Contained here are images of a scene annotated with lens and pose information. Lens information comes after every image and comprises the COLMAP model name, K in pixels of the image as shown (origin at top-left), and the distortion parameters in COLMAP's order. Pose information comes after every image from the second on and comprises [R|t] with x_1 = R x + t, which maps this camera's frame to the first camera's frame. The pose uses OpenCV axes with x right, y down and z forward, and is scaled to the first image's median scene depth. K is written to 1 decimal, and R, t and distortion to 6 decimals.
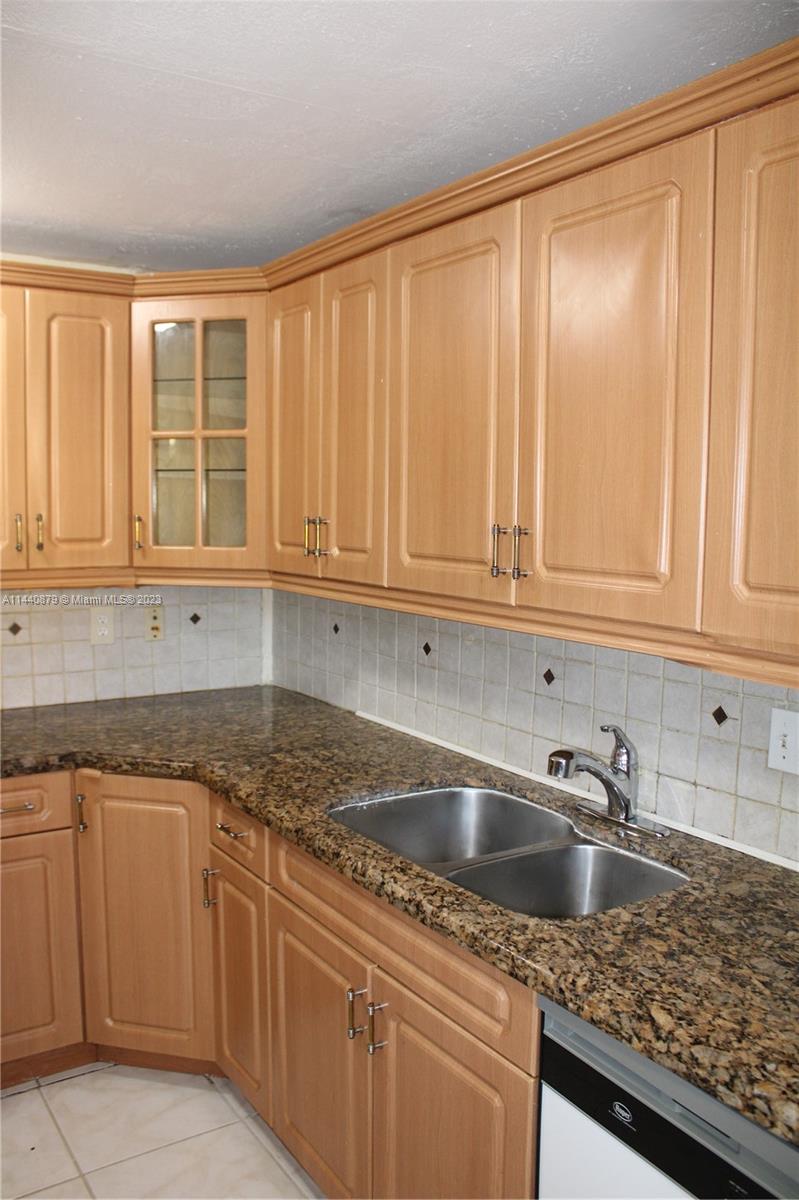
lens RADIAL K [[985.0, 0, 399.5], [0, 985.0, 600.0], [0, 0, 1]] dist [-0.169849, 0.140136]
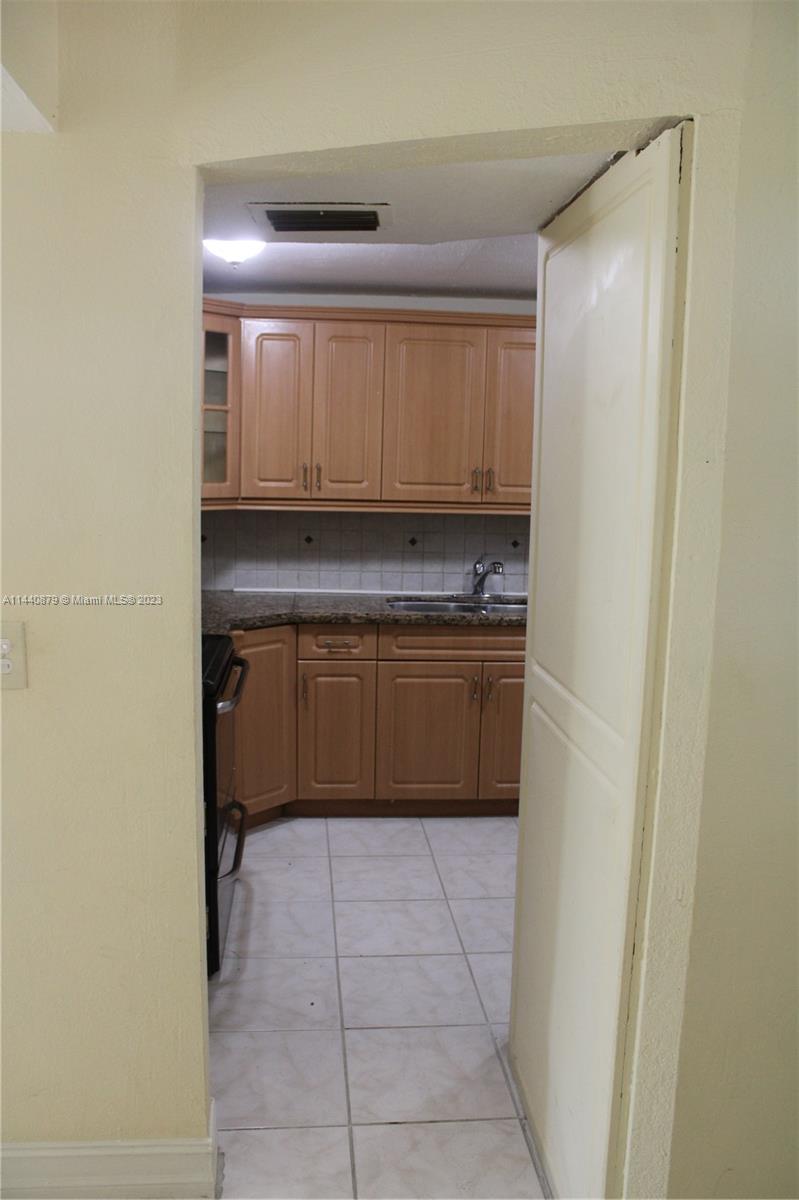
lens RADIAL K [[985.0, 0, 399.5], [0, 985.0, 600.0], [0, 0, 1]] dist [-0.169849, 0.140136]
pose [[0.488236, -0.123763, 0.863891, -1.626523], [0.068732, 0.992272, 0.103310, -0.015548], [-0.870001, 0.008938, 0.492969, 0.019452]]
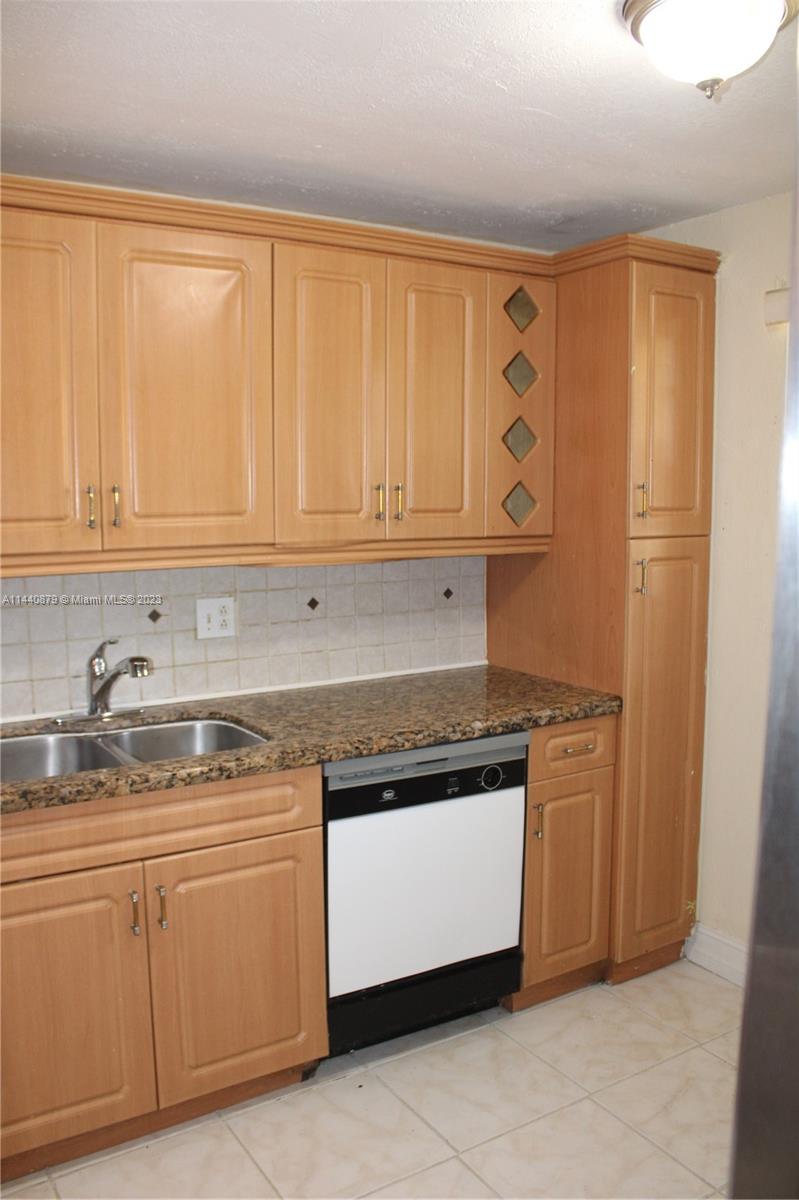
lens RADIAL K [[985.0, 0, 399.5], [0, 985.0, 600.0], [0, 0, 1]] dist [-0.169849, 0.140136]
pose [[0.037341, -0.132085, 0.990535, -0.877466], [0.101500, 0.986601, 0.127735, -0.040981], [-0.994135, 0.095769, 0.050247, 0.461440]]
